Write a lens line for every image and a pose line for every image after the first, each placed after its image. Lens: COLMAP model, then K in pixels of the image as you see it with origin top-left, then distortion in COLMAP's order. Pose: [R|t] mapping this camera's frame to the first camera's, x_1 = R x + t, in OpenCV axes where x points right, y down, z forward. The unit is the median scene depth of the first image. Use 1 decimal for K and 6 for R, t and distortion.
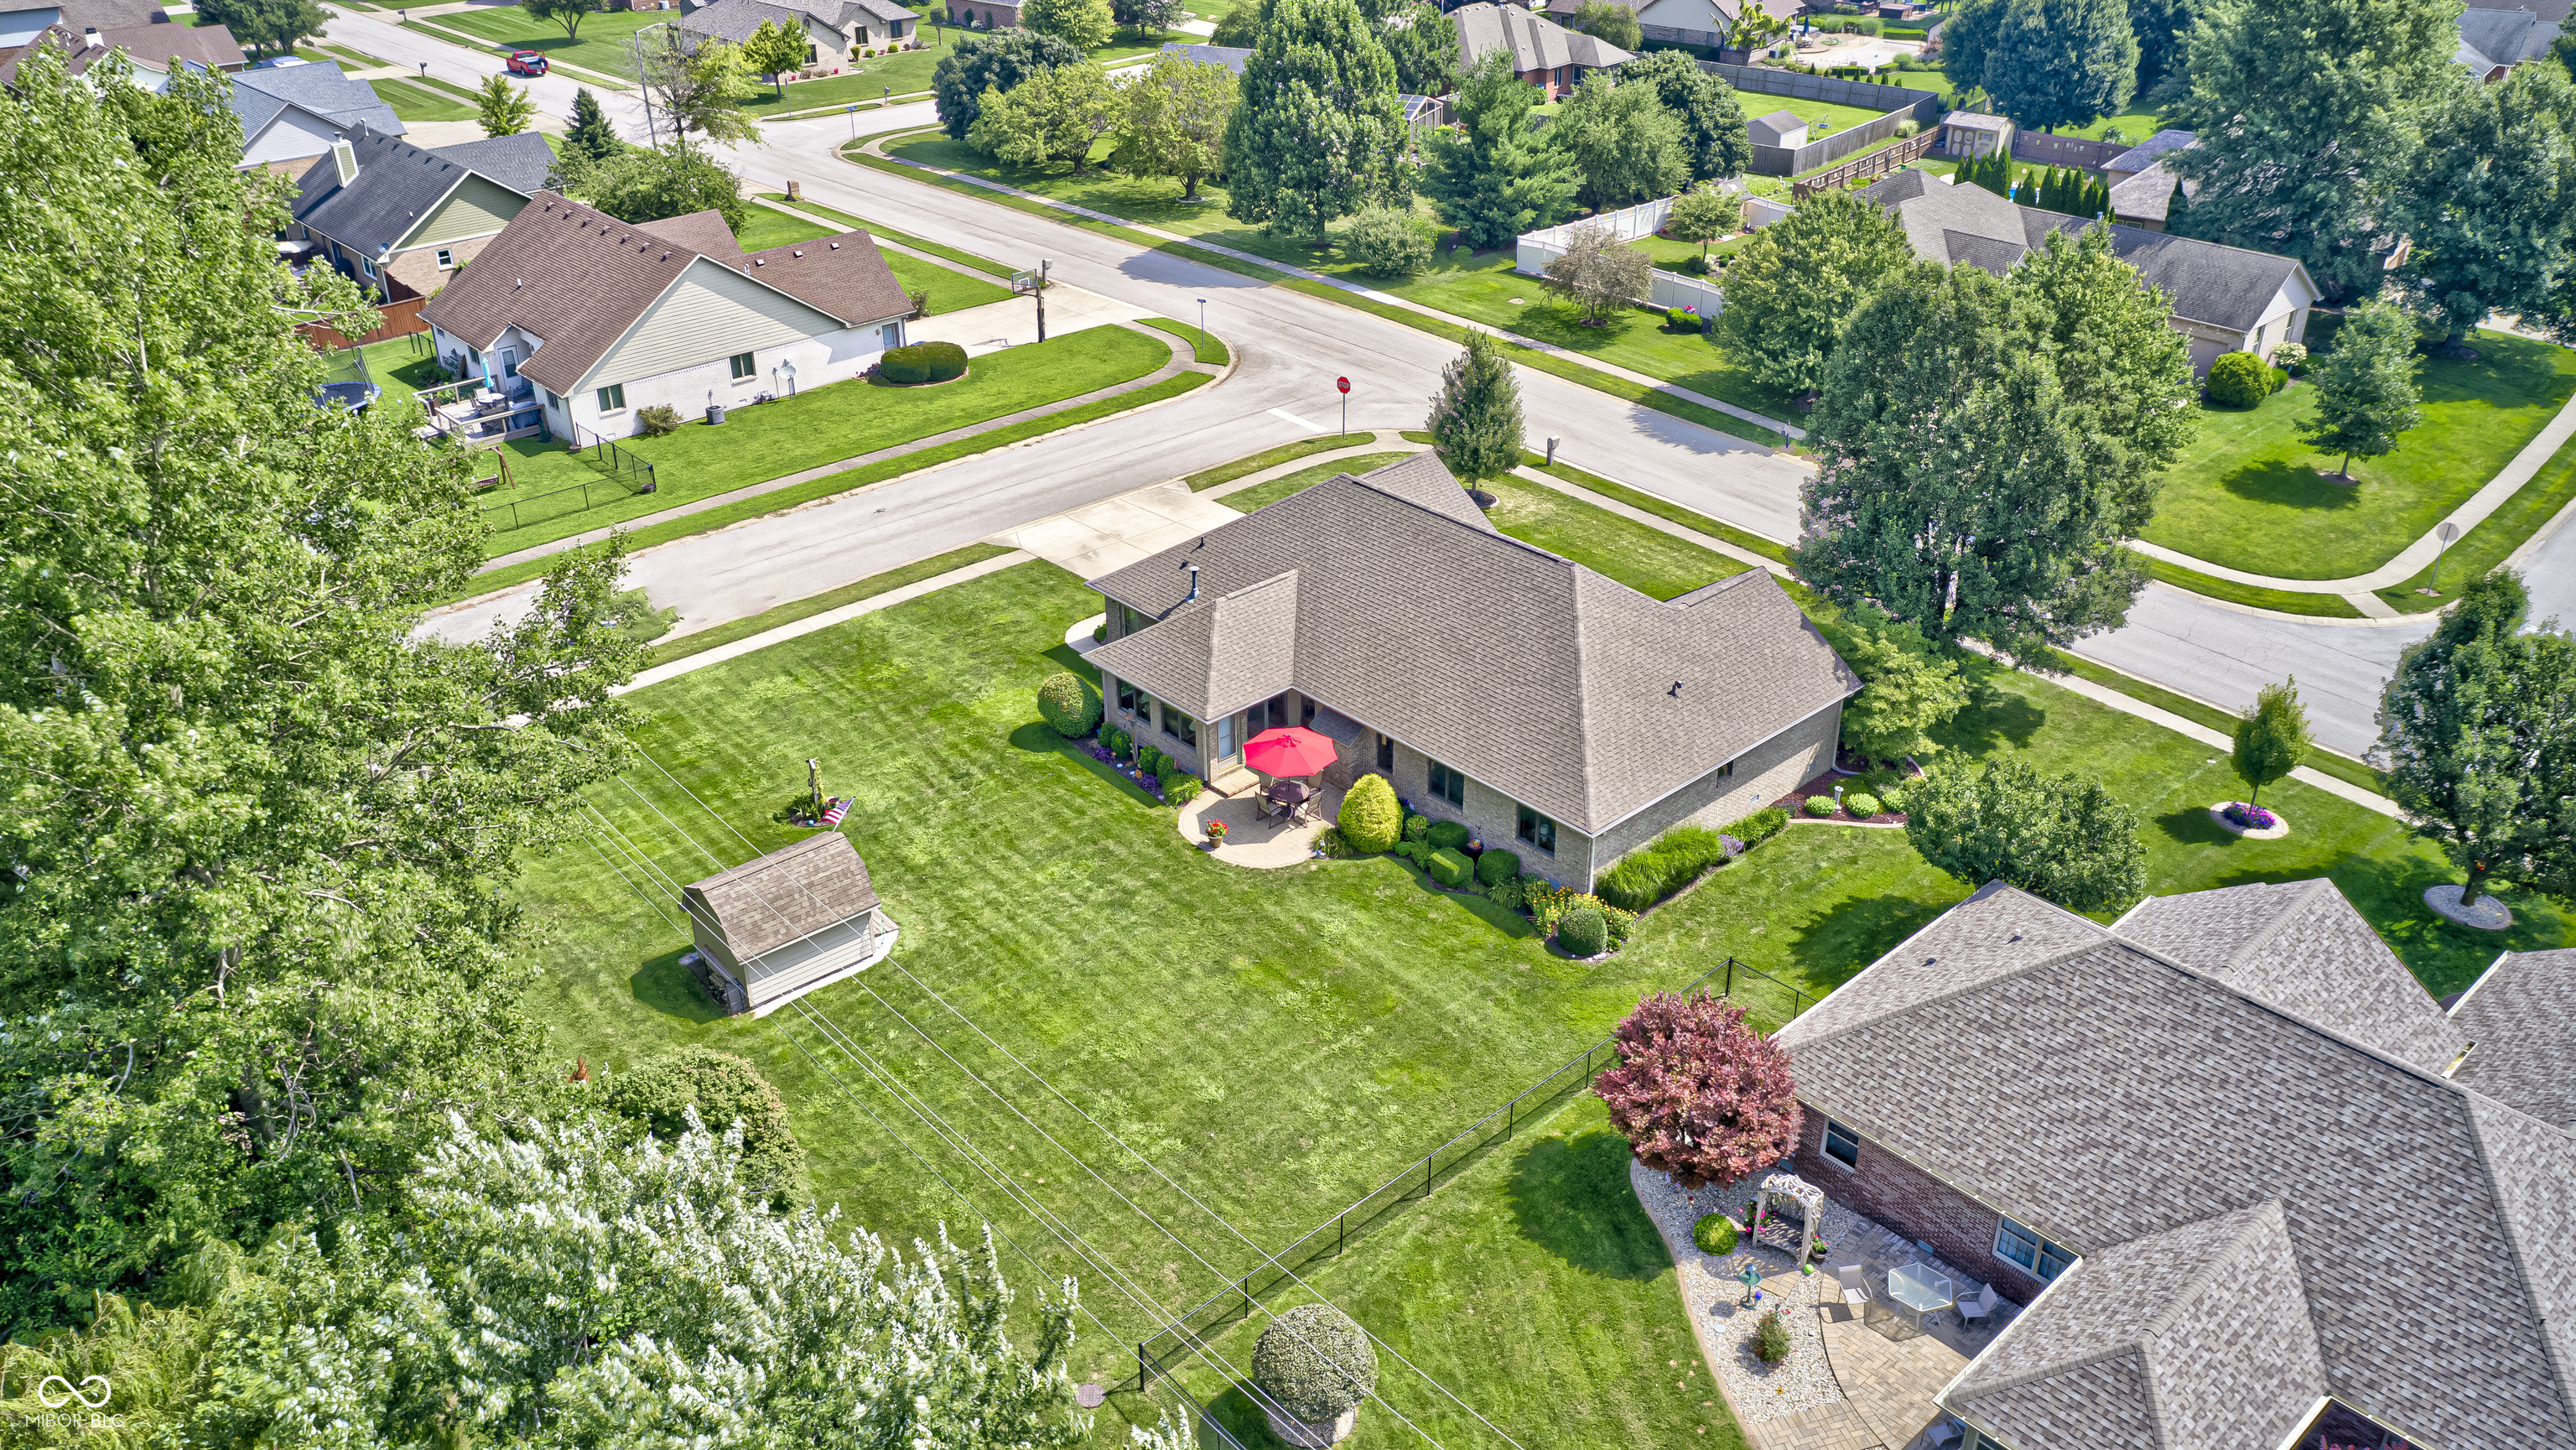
lens RADIAL K [[1980.9, 0, 1295.5], [0, 1980.9, 729.5], [0, 0, 1]] dist [-0.016223, 0.000994]
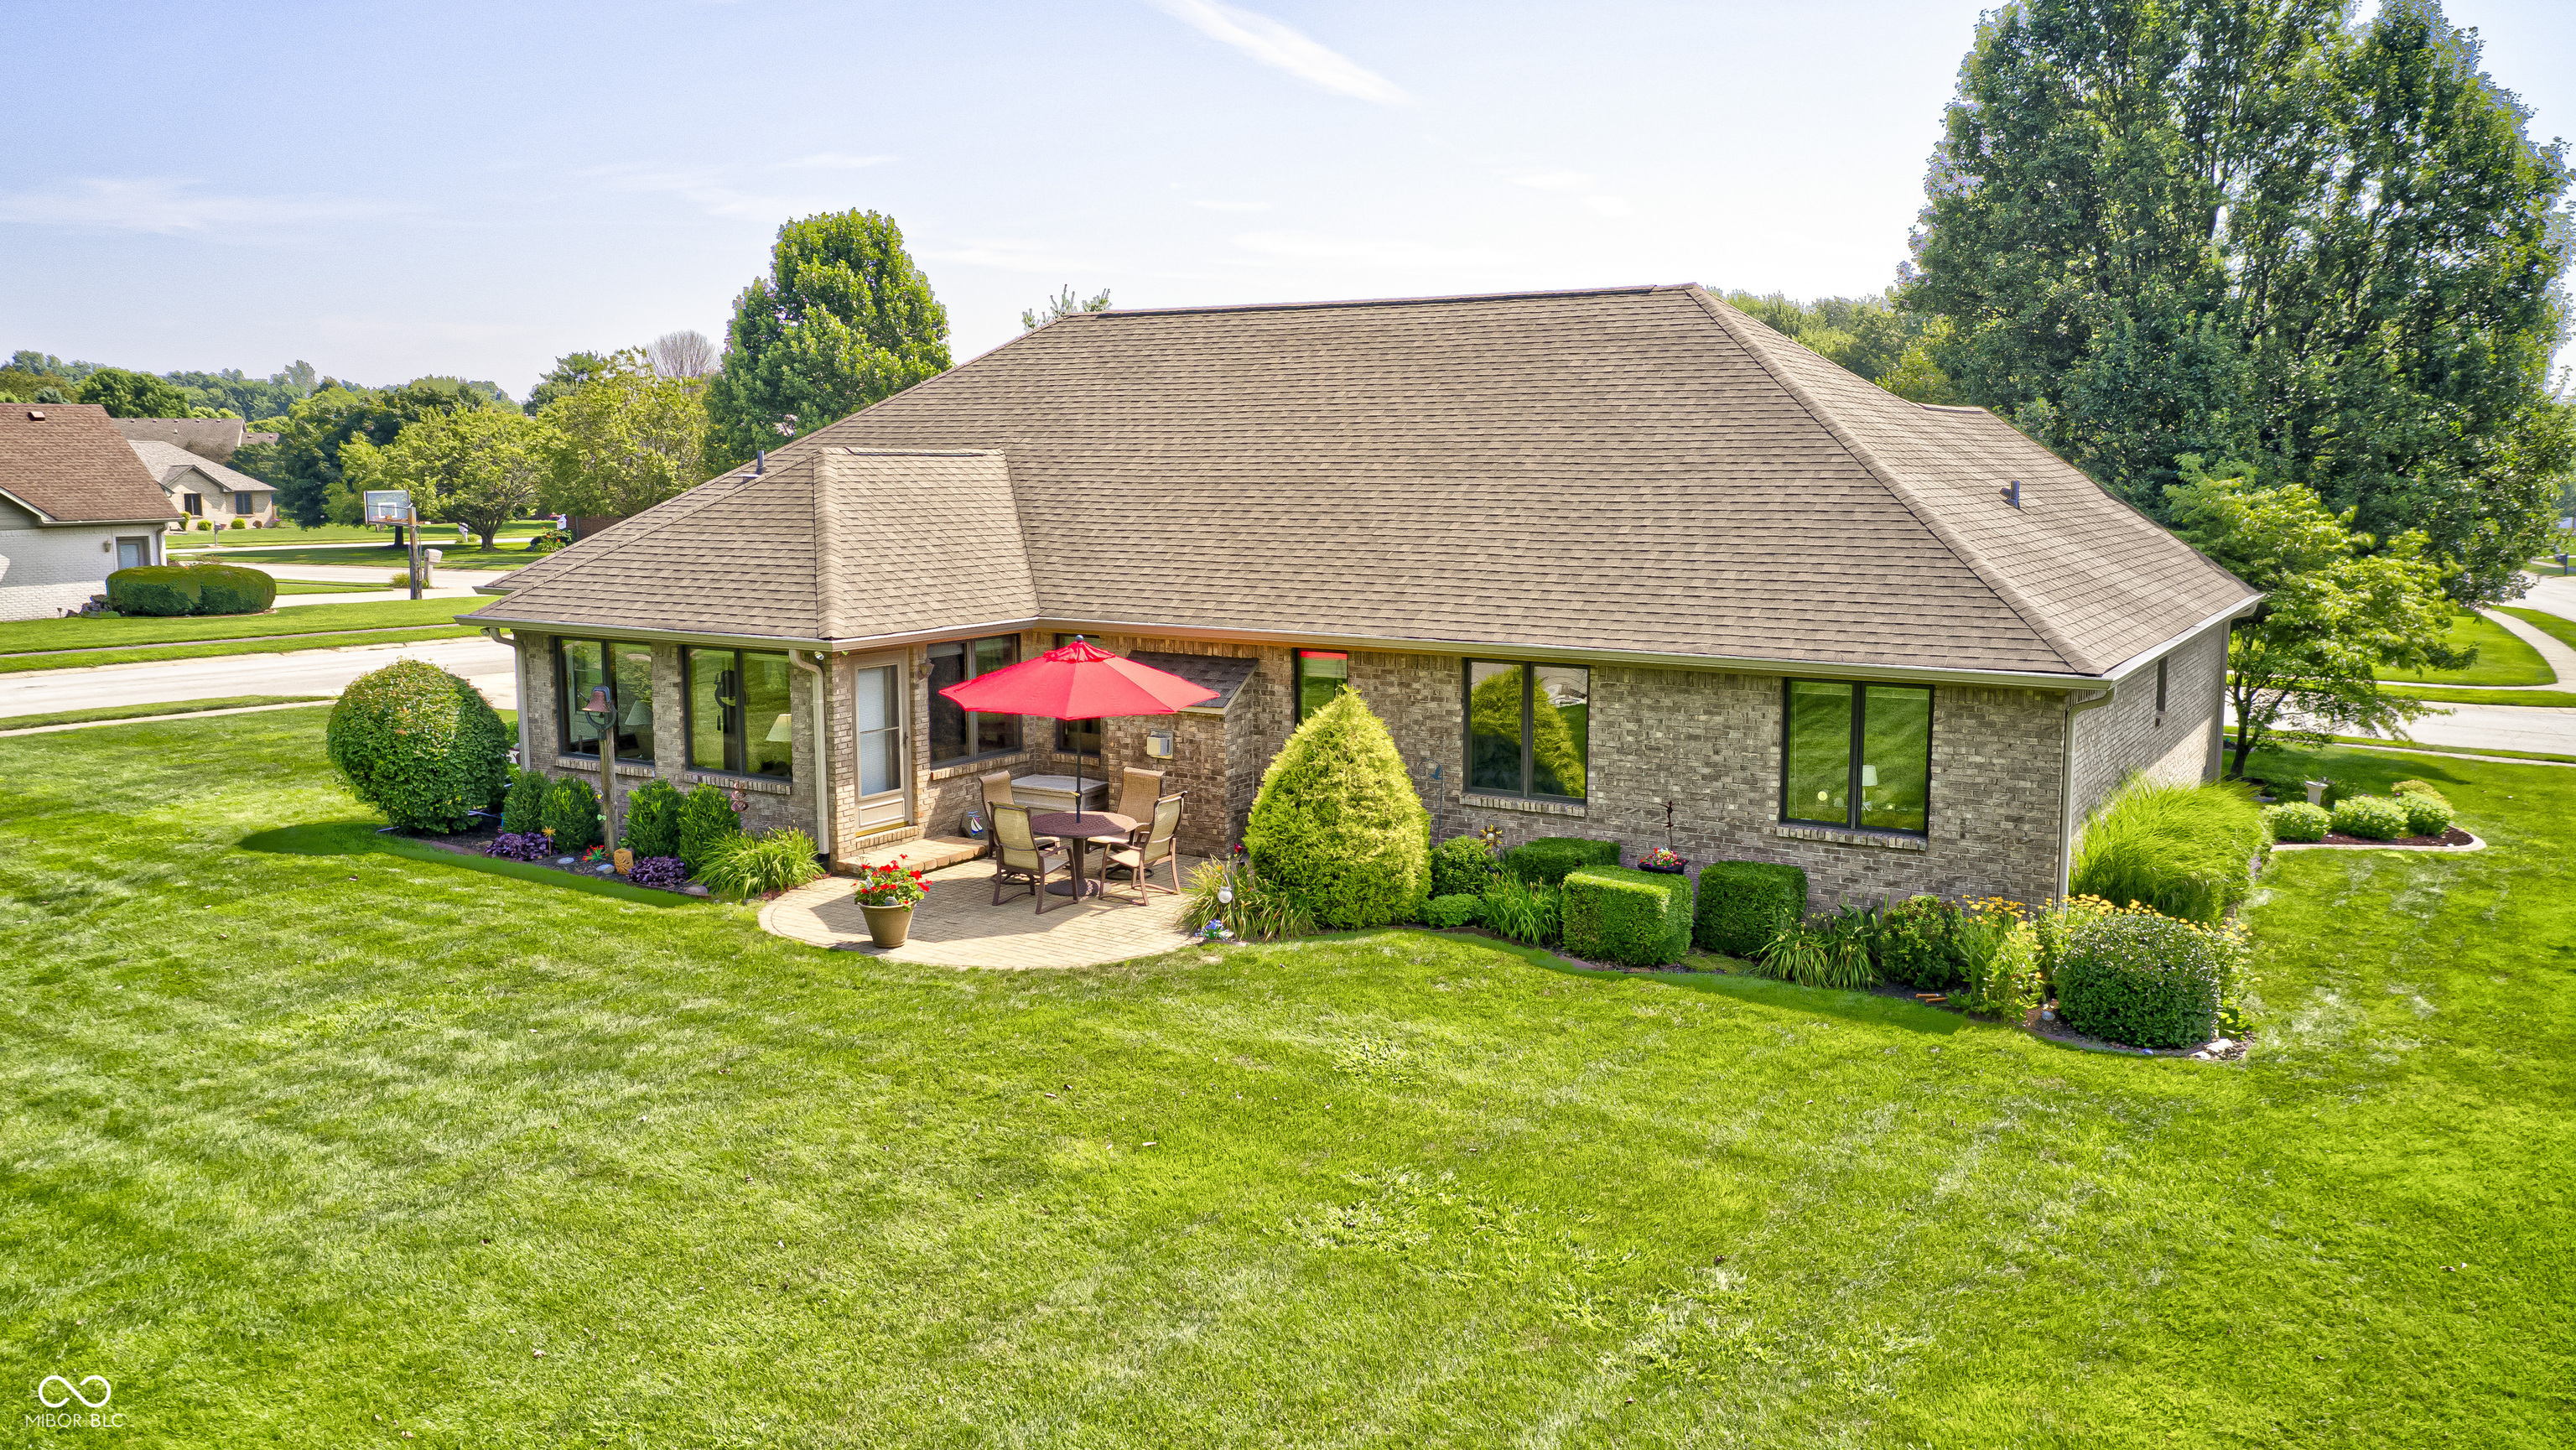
lens RADIAL K [[1980.9, 0, 1287.5], [0, 1980.9, 730.9], [0, 0, 1]] dist [-0.016223, 0.000994]
pose [[0.961237, -0.030481, 0.274035, -0.044020], [0.127383, 0.930540, -0.343321, 0.097930], [-0.244536, 0.364920, 0.898352, 0.463835]]
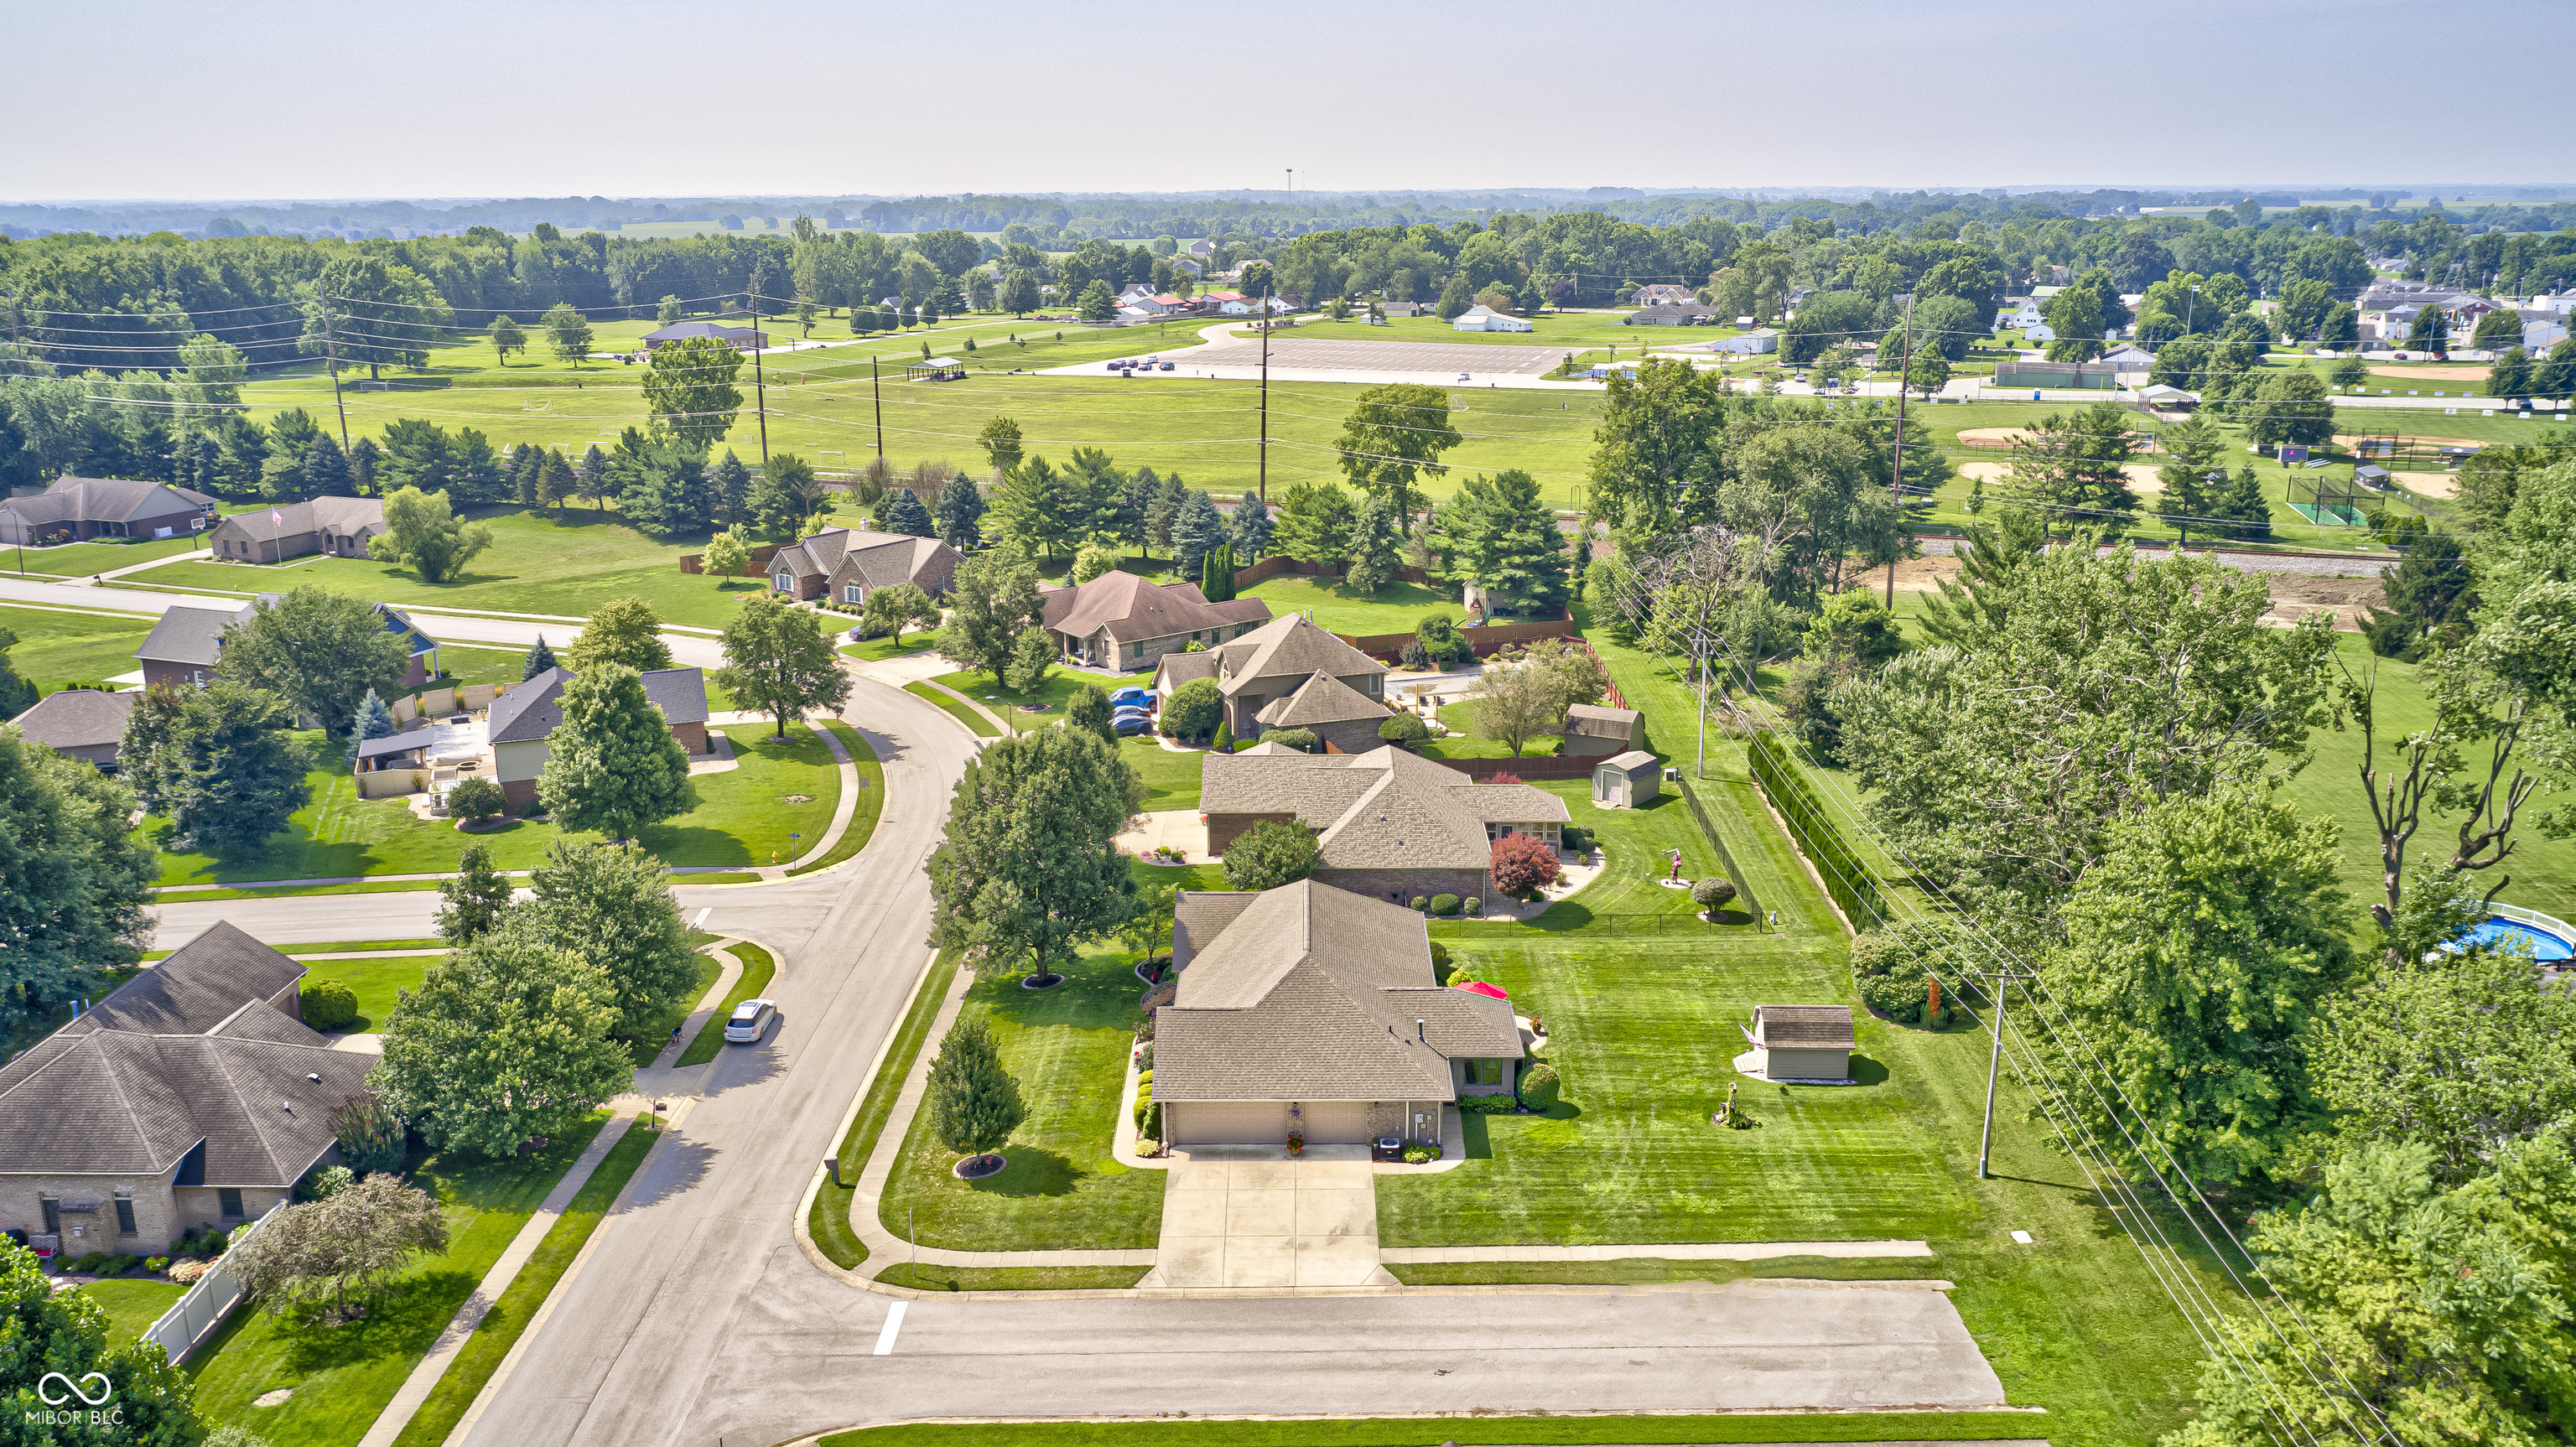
lens RADIAL K [[1980.6, 0, 1285.9], [0, 1980.6, 728.6], [0, 0, 1]] dist [-0.016223, 0.000994]
pose [[-0.734169, -0.167712, 0.657927, -0.615825], [0.337668, 0.750491, 0.568105, -0.755625], [-0.589047, 0.639246, -0.494356, 1.169778]]
